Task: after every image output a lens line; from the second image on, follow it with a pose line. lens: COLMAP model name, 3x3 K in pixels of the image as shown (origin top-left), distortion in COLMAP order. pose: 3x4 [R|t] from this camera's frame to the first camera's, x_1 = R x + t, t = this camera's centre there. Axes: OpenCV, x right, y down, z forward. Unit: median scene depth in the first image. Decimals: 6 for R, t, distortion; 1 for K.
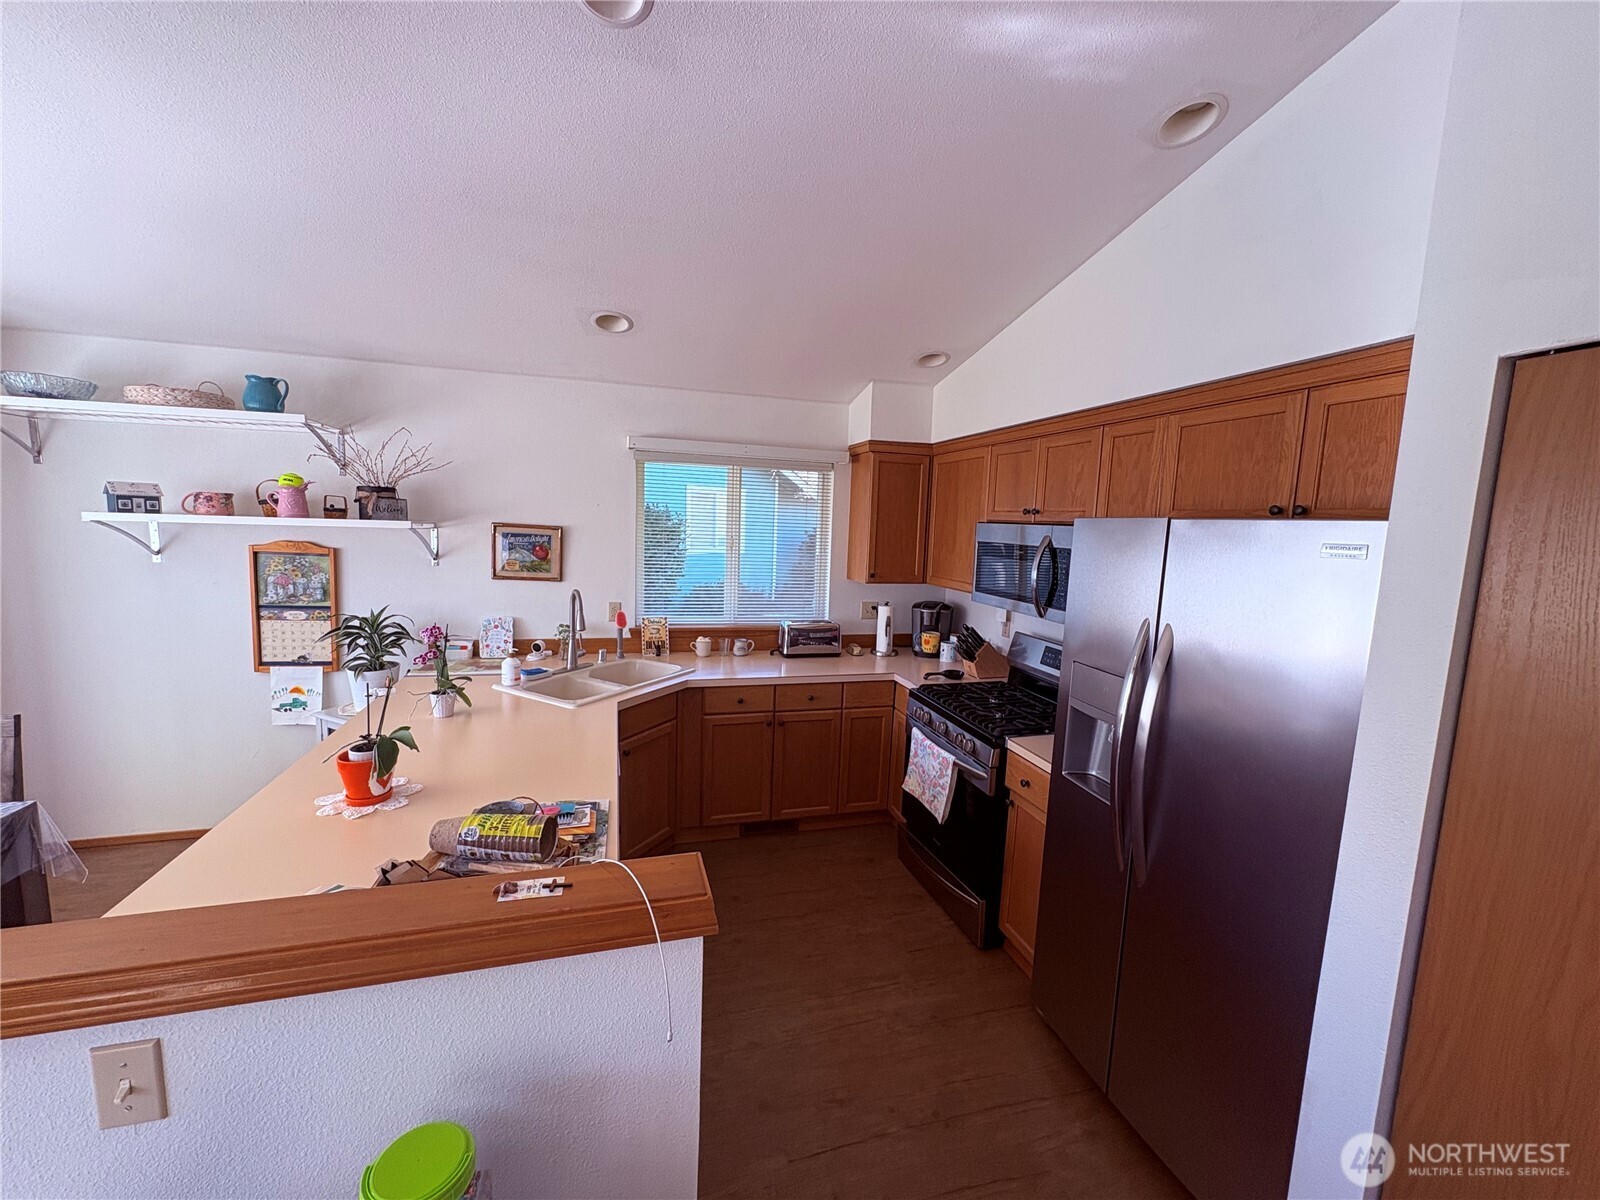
lens RADIAL K [[642.0, 0, 797.7], [0, 642.0, 598.6], [0, 0, 1]] dist [-0.000206, 0.000006]
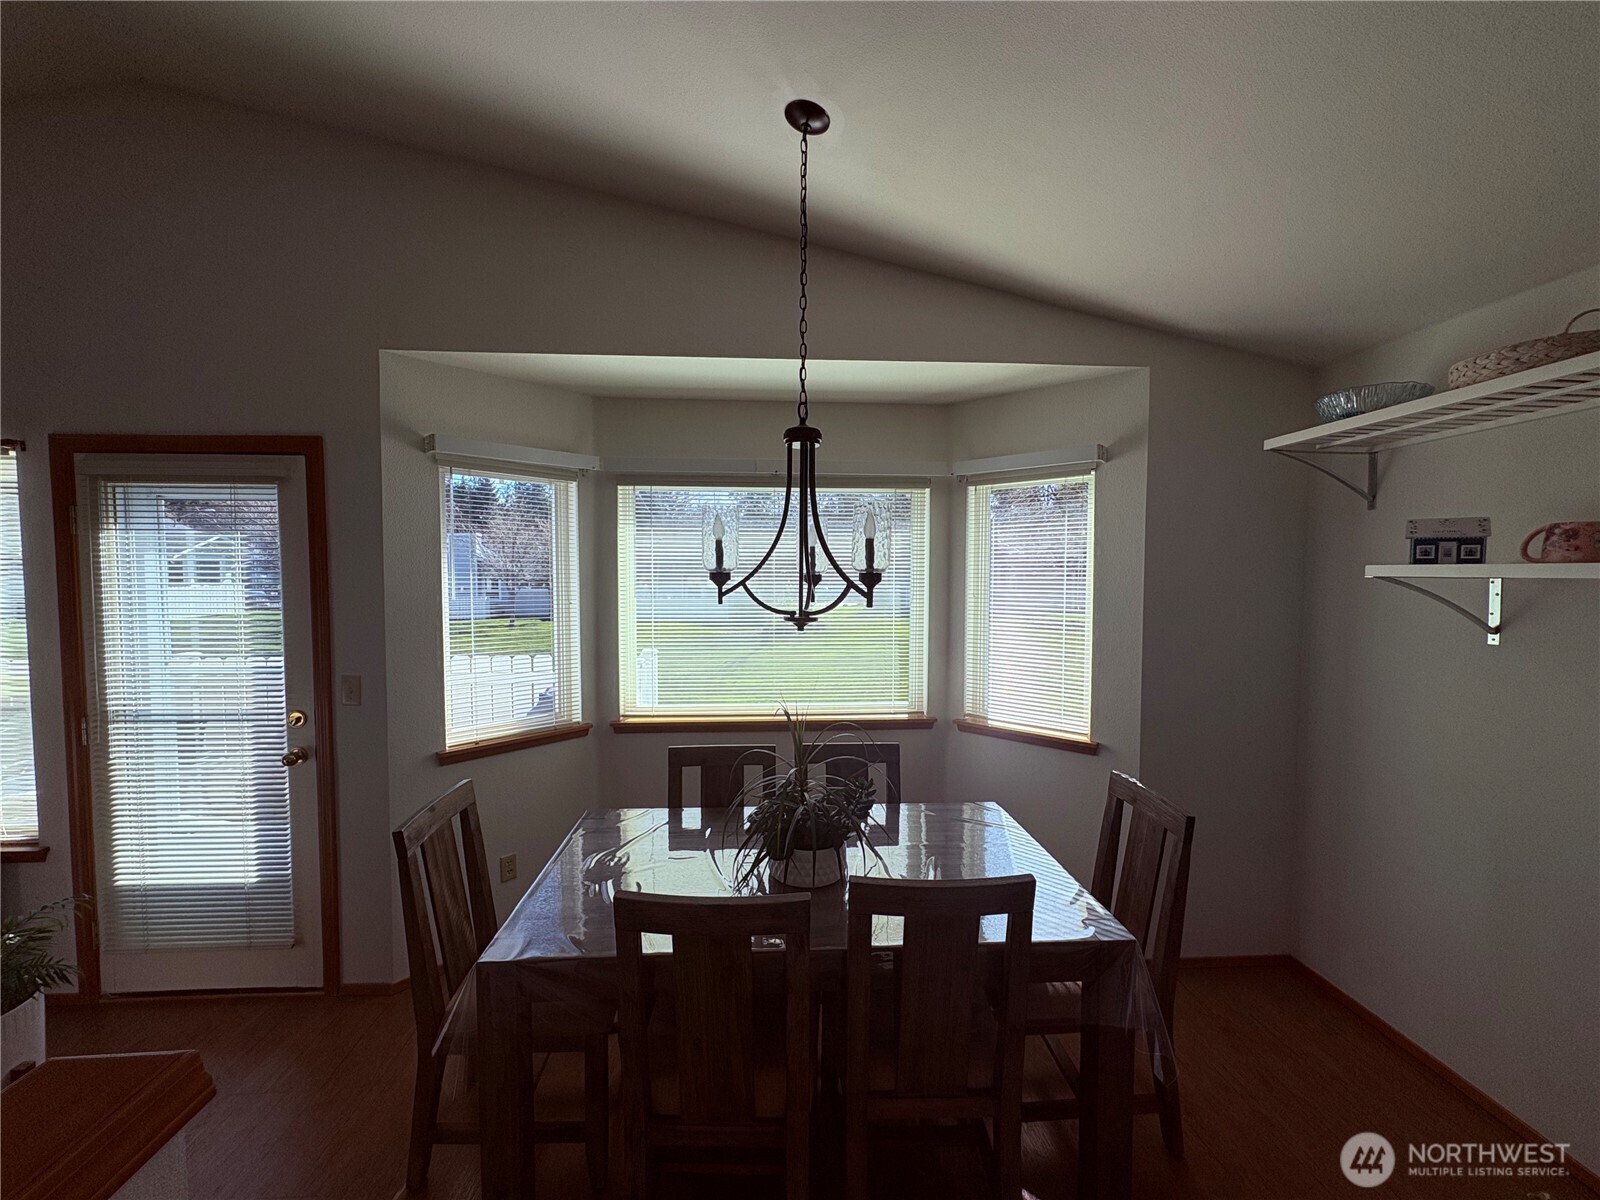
lens RADIAL K [[642.0, 0, 797.7], [0, 642.0, 598.6], [0, 0, 1]] dist [-0.000206, 0.000006]
pose [[-0.220005, 0.009973, -0.975448, -0.262707], [-0.129273, 0.990830, 0.039287, -0.041774], [0.966895, 0.134742, -0.216699, 0.518445]]
